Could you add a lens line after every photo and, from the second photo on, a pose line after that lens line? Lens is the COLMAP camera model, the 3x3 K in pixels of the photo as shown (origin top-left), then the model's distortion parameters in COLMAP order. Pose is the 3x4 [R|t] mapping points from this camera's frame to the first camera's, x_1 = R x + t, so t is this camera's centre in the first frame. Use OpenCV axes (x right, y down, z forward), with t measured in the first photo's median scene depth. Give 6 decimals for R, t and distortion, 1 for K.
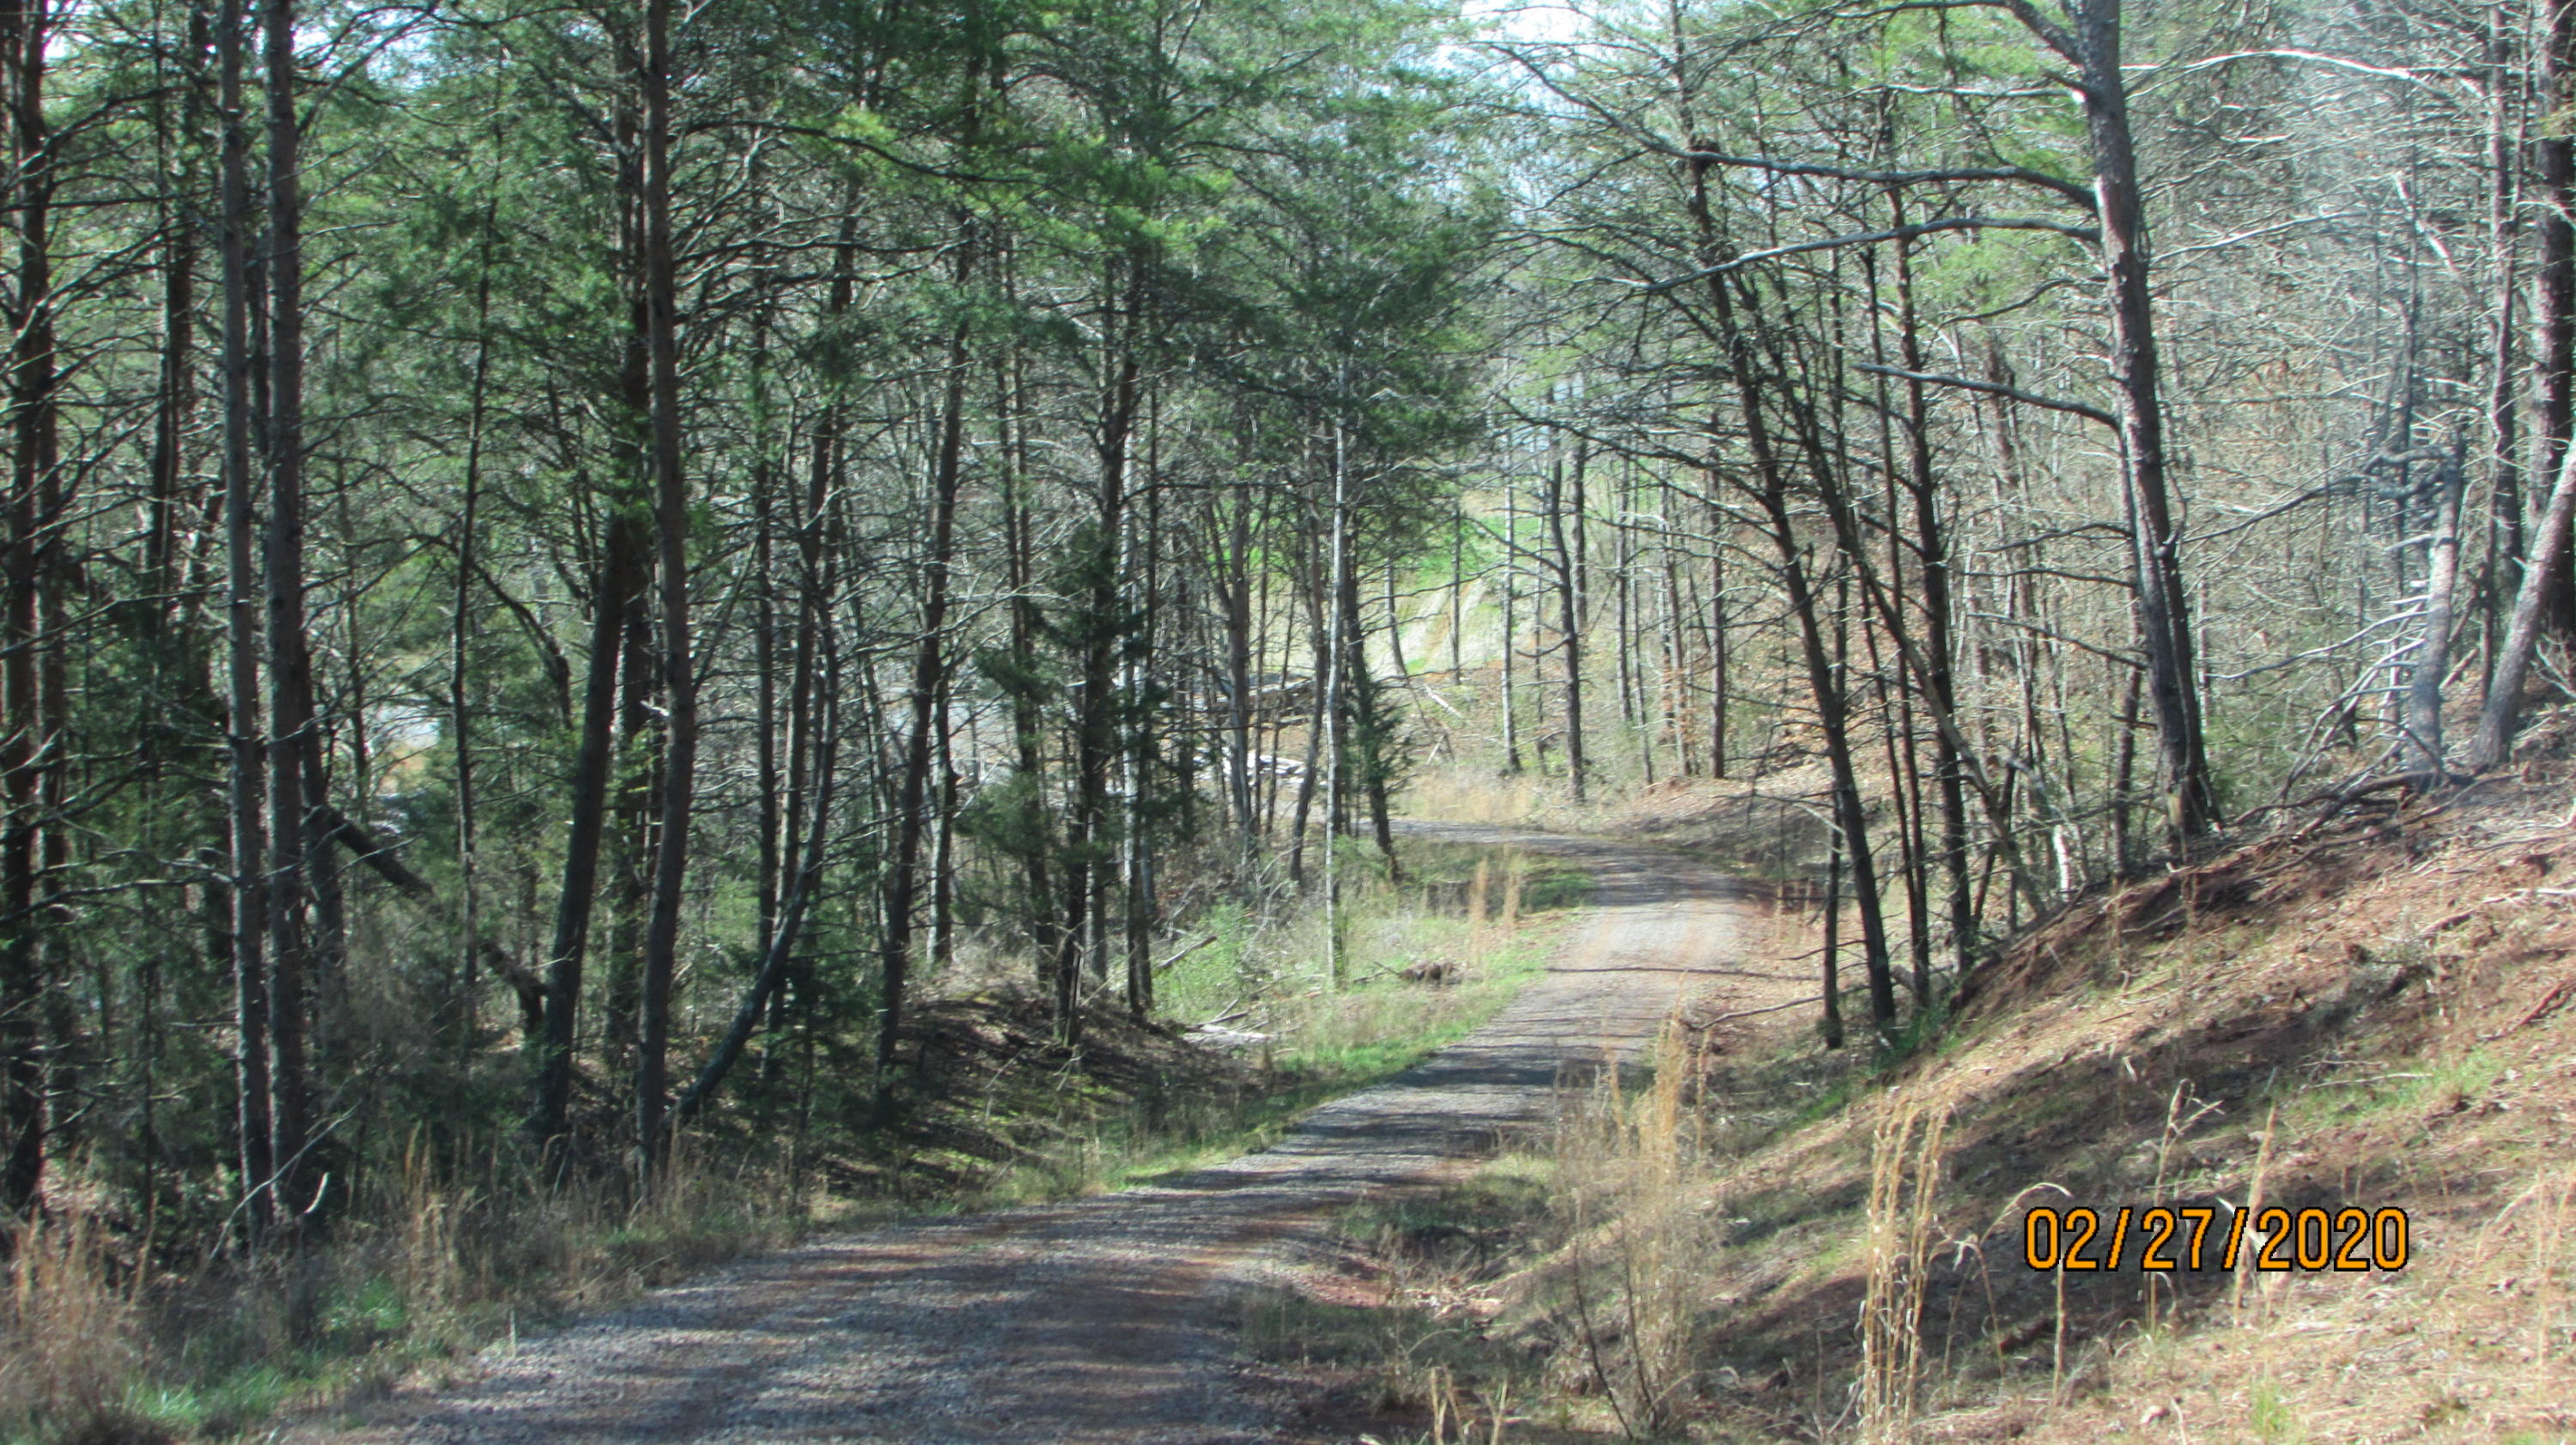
lens RADIAL K [[5082.4, 0, 1288.0], [0, 5082.4, 722.5], [0, 0, 1]] dist [-0.336819, -0.028747]
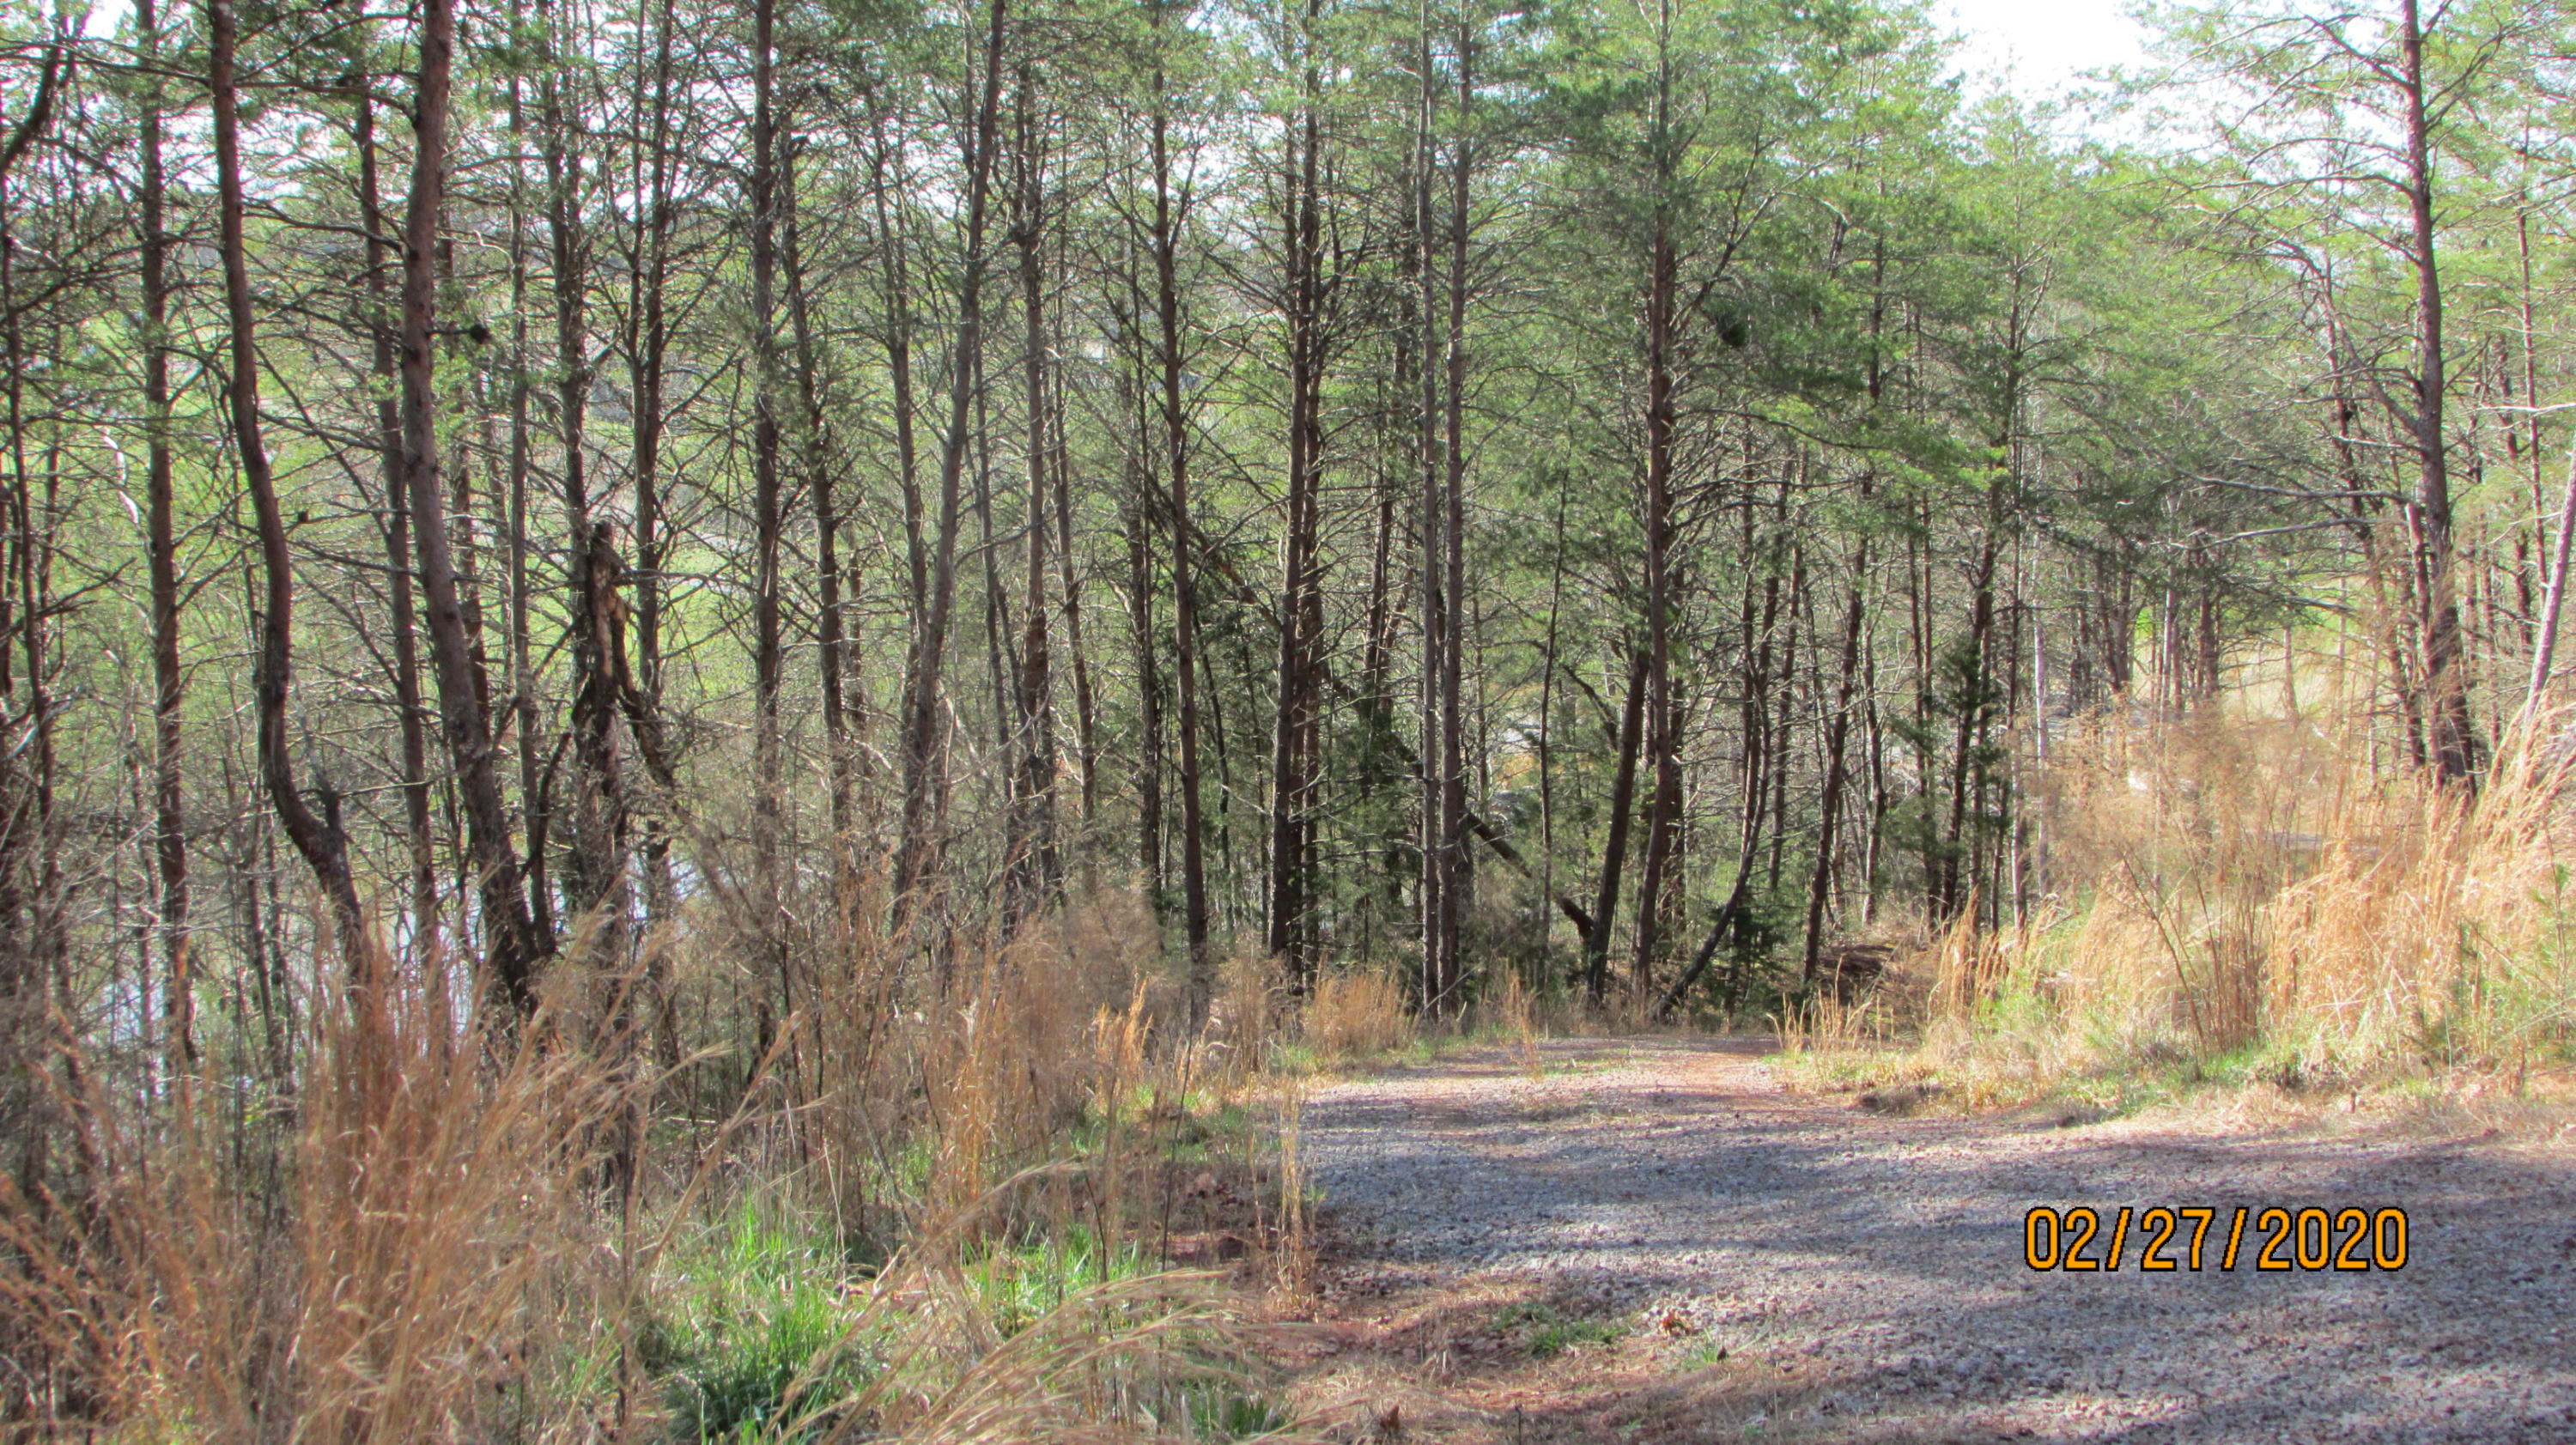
lens RADIAL K [[4433.5, 0, 1288.0], [0, 4433.5, 722.5], [0, 0, 1]] dist [-0.008262, -0.015532]
pose [[0.974904, 0.022536, -0.221483, 0.076528], [-0.022866, 0.999738, 0.001073, -0.012183], [0.221449, 0.004019, 0.975164, -0.446533]]
